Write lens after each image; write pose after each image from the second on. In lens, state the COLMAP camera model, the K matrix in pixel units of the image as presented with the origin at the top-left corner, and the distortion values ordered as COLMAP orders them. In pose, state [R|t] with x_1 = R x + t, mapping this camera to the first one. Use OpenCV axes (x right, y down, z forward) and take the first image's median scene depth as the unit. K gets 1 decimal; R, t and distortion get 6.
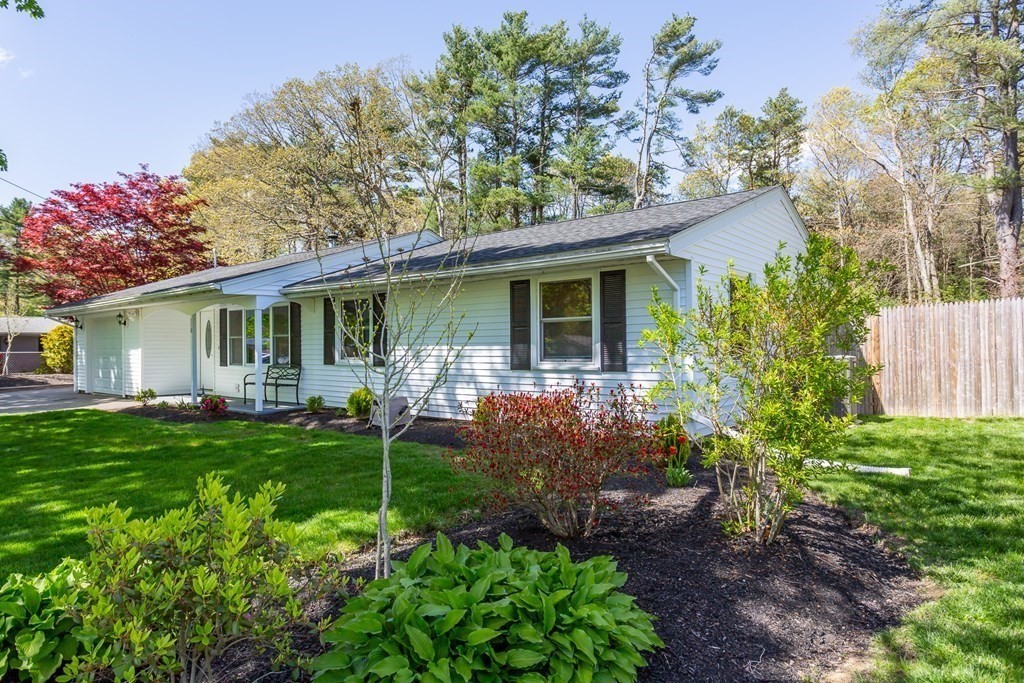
lens RADIAL K [[596.2, 0, 515.0], [0, 596.2, 328.0], [0, 0, 1]] dist [0.003405, 0.001820]
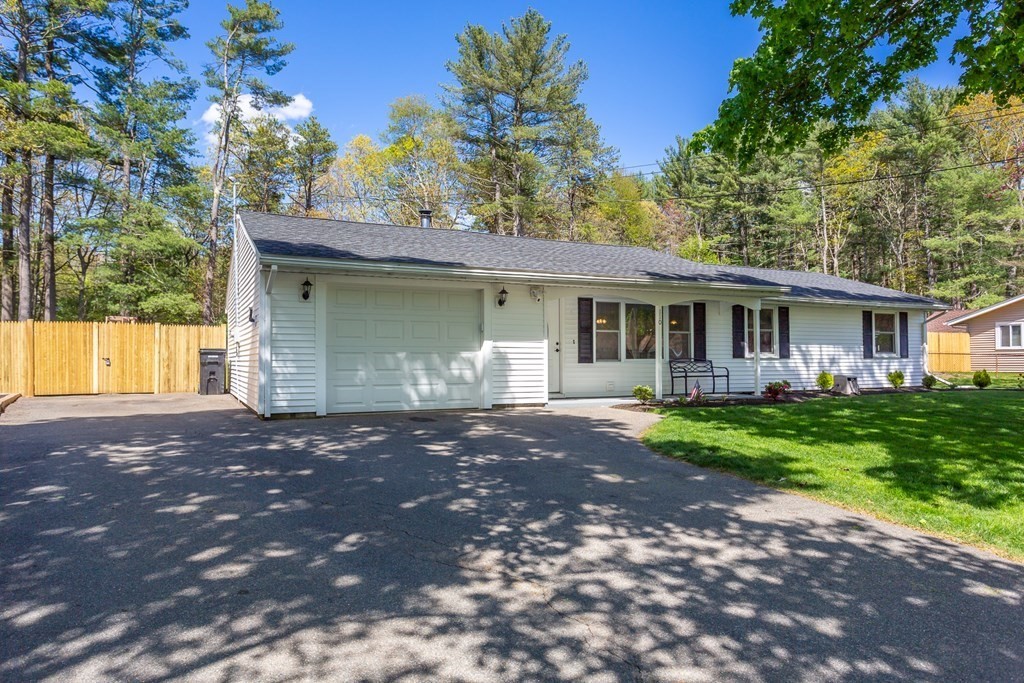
lens RADIAL K [[593.5, 0, 508.9], [0, 593.5, 352.1], [0, 0, 1]] dist [-0.000646, 0.000626]
pose [[0.446590, 0.016569, 0.894585, -1.357566], [-0.029692, 0.999552, -0.003690, 0.056282], [-0.894246, -0.024914, 0.446882, 0.730089]]
